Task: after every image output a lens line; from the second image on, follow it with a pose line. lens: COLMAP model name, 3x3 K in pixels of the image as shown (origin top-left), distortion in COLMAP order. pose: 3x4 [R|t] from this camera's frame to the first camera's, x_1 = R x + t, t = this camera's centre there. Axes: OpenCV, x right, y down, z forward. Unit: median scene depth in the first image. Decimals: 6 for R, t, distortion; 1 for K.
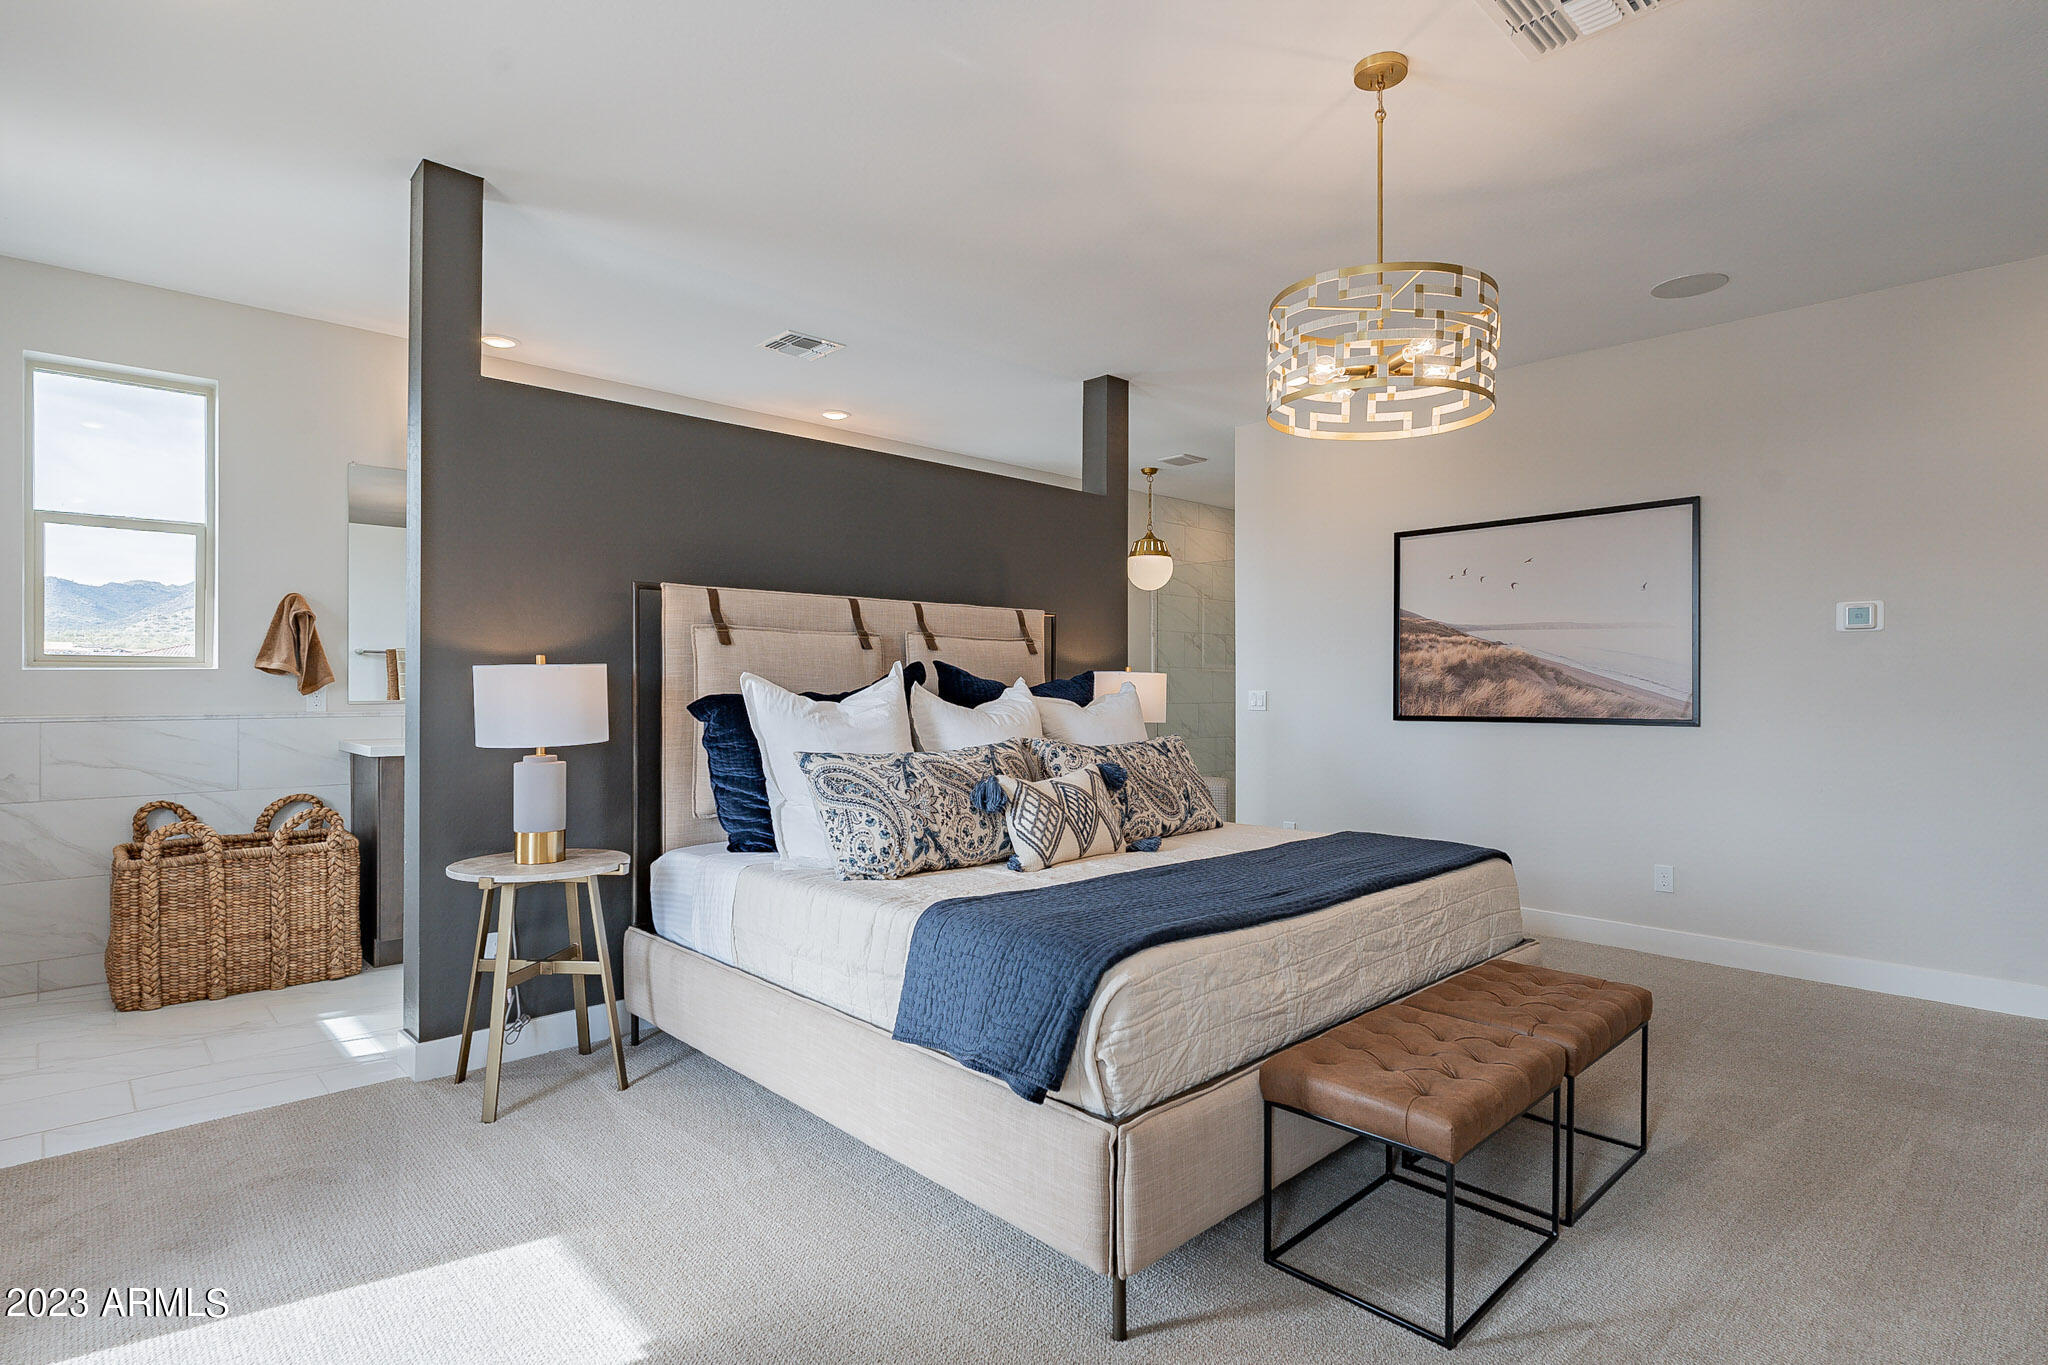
lens RADIAL K [[1044.3, 0, 1020.0], [0, 1044.3, 686.1], [0, 0, 1]] dist [0.011907, 0.000409]
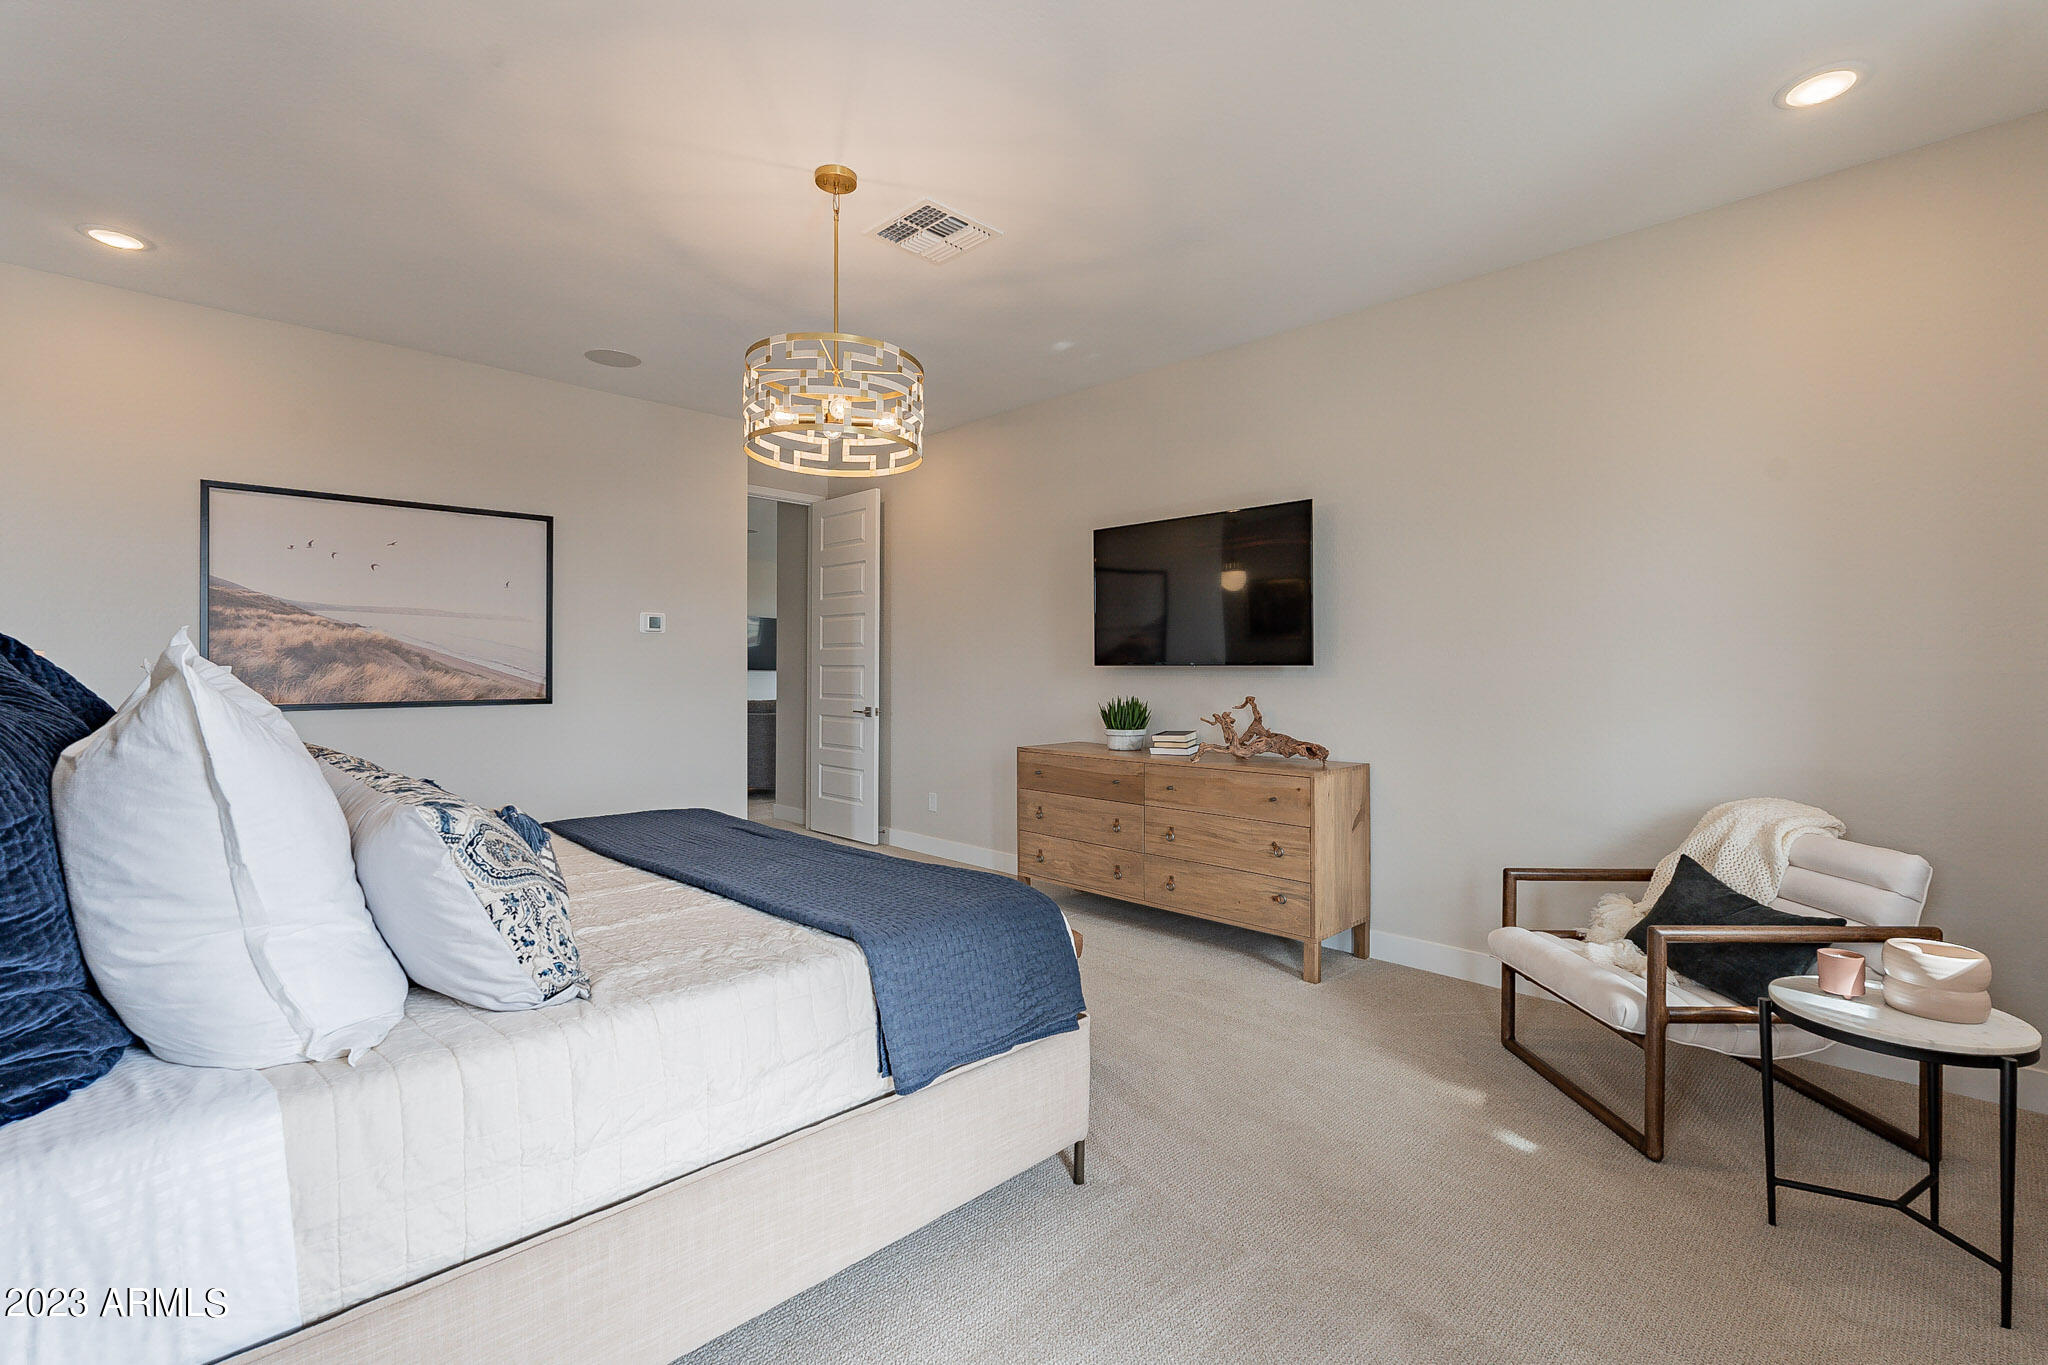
lens RADIAL K [[915.6, 0, 1016.9], [0, 915.6, 674.1], [0, 0, 1]] dist [-0.000713, -0.000063]
pose [[-0.015482, -0.005503, 0.999865, -0.400355], [-0.003423, 0.999979, 0.005451, -0.003542], [-0.999874, -0.003338, -0.015501, 0.429201]]
